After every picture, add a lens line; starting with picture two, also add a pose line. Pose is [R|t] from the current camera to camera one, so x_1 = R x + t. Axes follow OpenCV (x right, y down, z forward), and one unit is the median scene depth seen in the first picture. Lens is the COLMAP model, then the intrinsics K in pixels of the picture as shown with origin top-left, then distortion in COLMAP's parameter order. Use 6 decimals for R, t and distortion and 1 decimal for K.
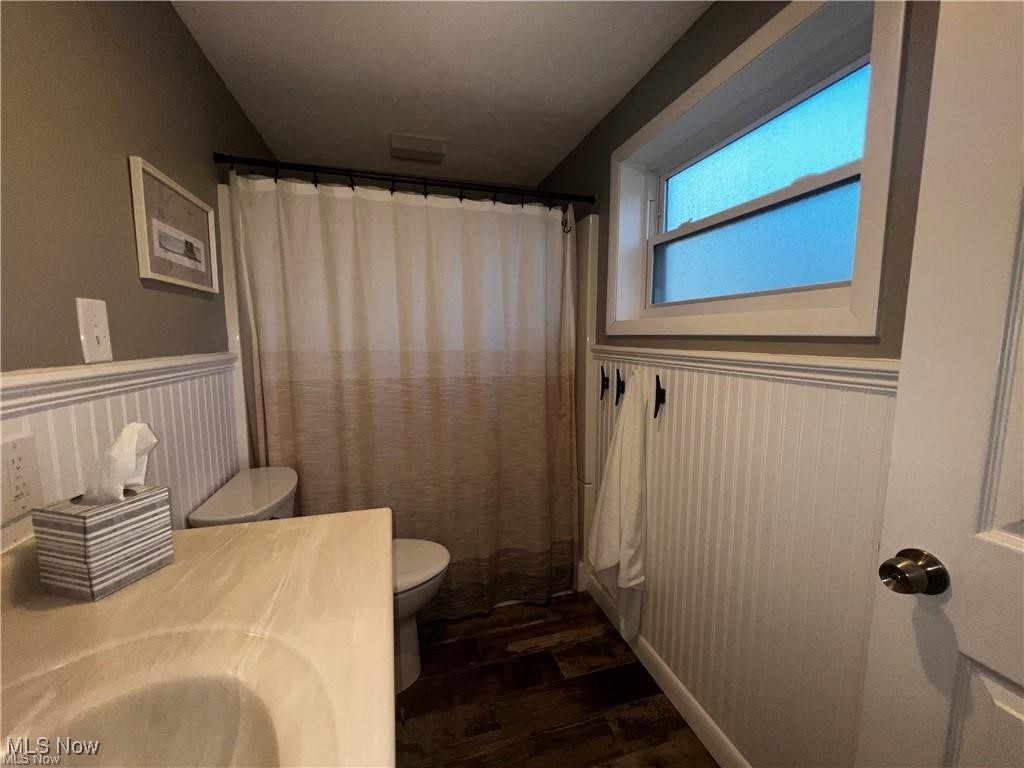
lens RADIAL K [[412.7, 0, 512.1], [0, 412.7, 383.7], [0, 0, 1]] dist [-0.009016, -0.000756]
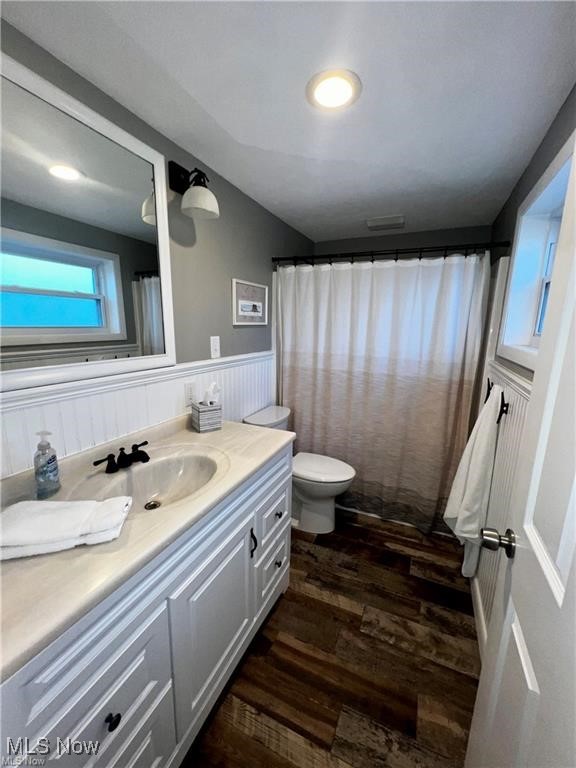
lens RADIAL K [[309.5, 0, 289.1], [0, 309.5, 383.9], [0, 0, 1]] dist [-0.009016, -0.000756]
pose [[0.761383, 0.140277, -0.632945, 0.425756], [-0.094334, 0.989891, 0.105910, -0.081923], [0.641403, -0.020930, 0.766919, -0.185421]]
